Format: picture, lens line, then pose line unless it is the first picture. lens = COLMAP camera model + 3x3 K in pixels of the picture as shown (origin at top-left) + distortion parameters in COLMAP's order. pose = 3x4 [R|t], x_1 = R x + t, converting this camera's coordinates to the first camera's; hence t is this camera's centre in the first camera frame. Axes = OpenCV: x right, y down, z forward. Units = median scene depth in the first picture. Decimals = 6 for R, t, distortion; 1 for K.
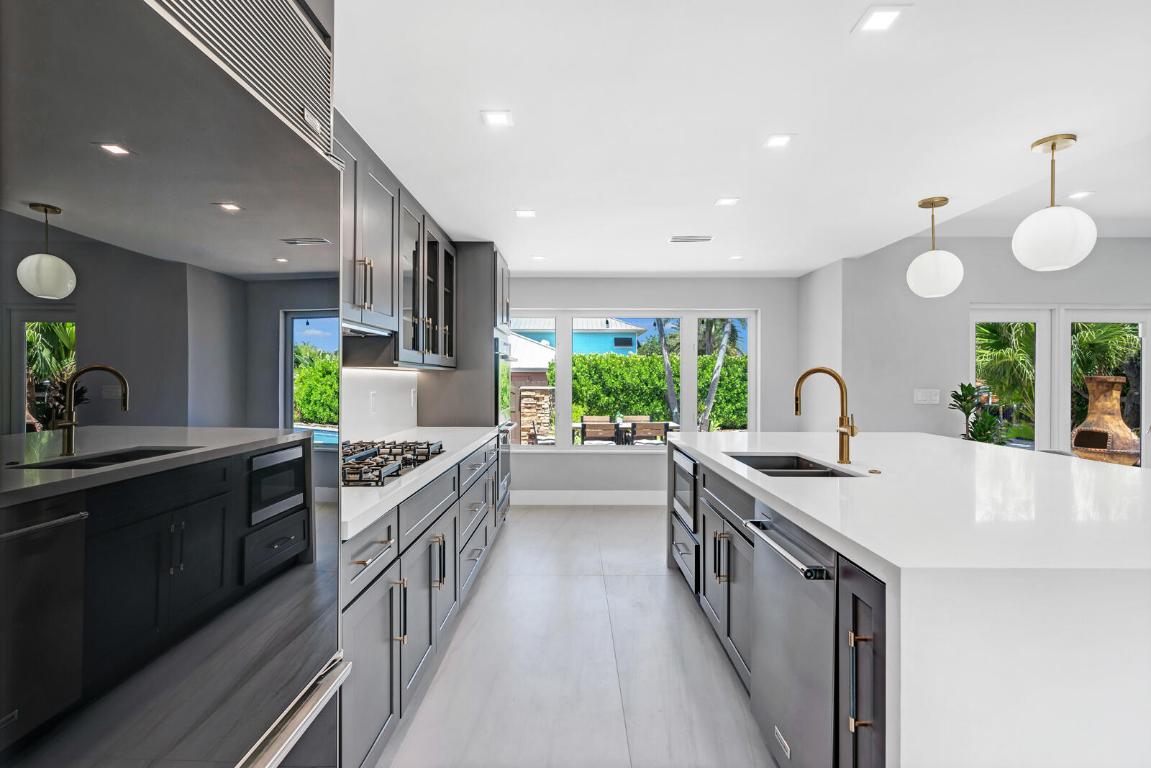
lens RADIAL K [[553.0, 0, 573.1], [0, 553.0, 380.7], [0, 0, 1]] dist [-0.013492, -0.000170]
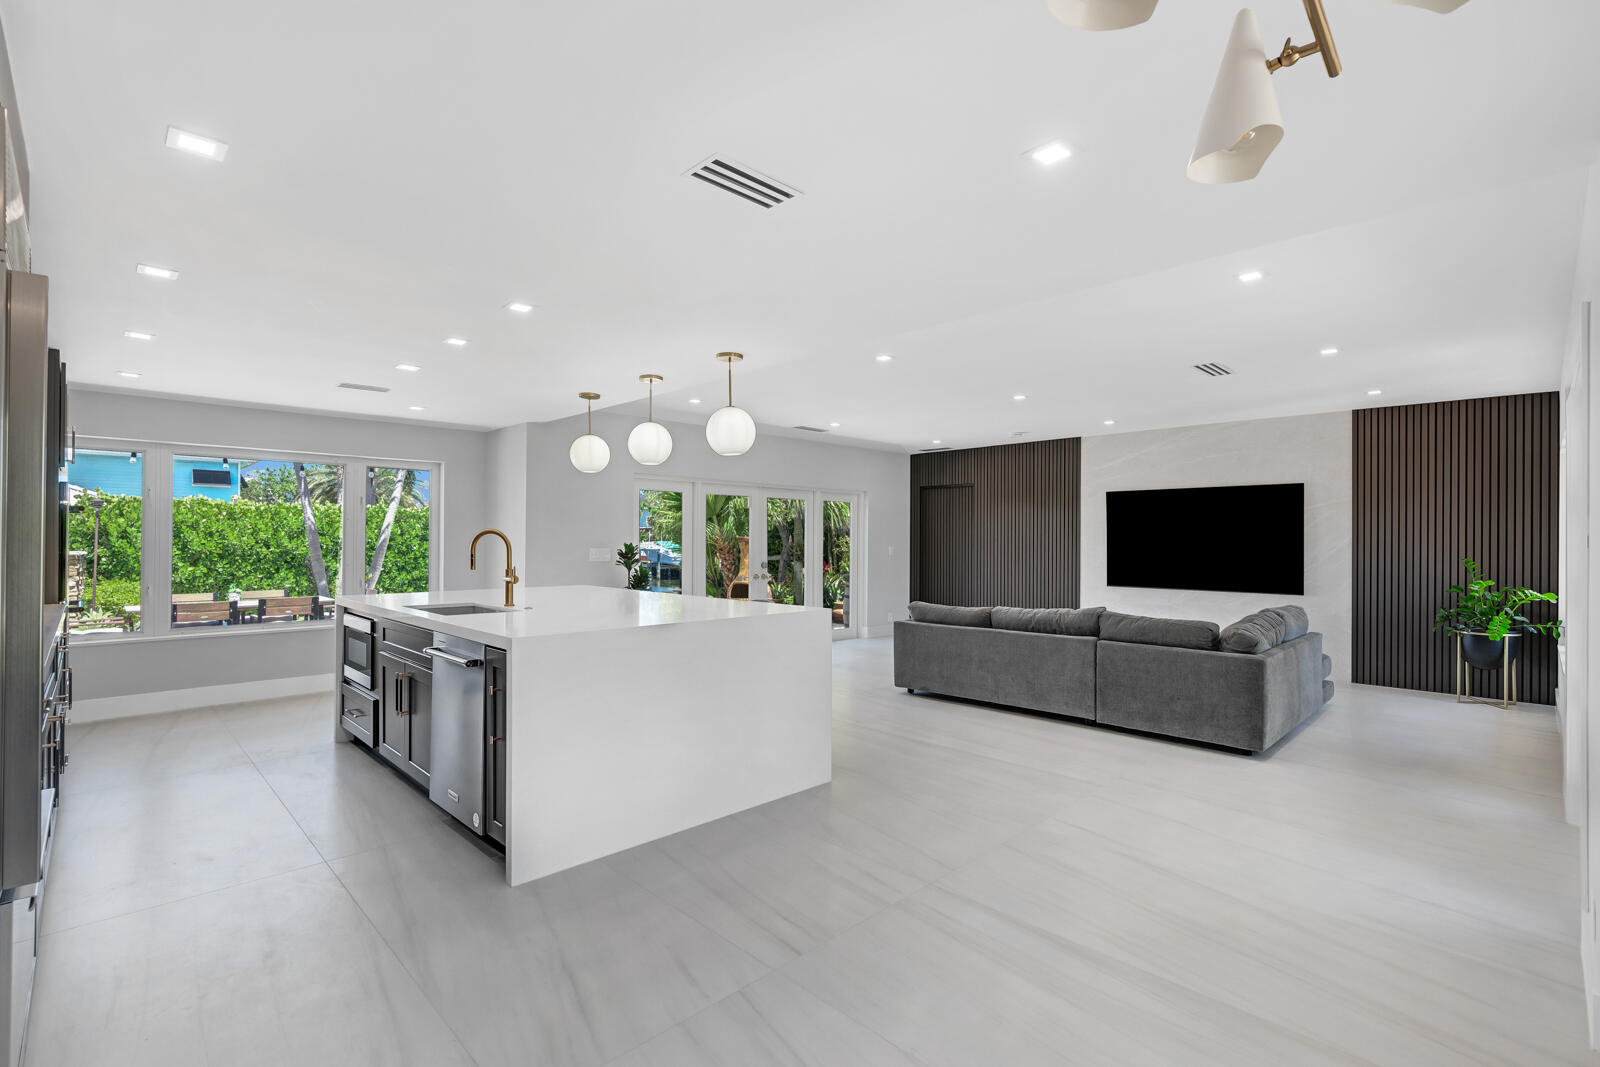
lens RADIAL K [[727.1, 0, 797.0], [0, 727.1, 537.3], [0, 0, 1]] dist [-0.014068, 0.000365]
pose [[0.714253, 0.003282, 0.699880, -0.052828], [0.000300, 0.999987, -0.004995, 0.000331], [-0.699888, 0.003778, 0.714243, -0.170911]]
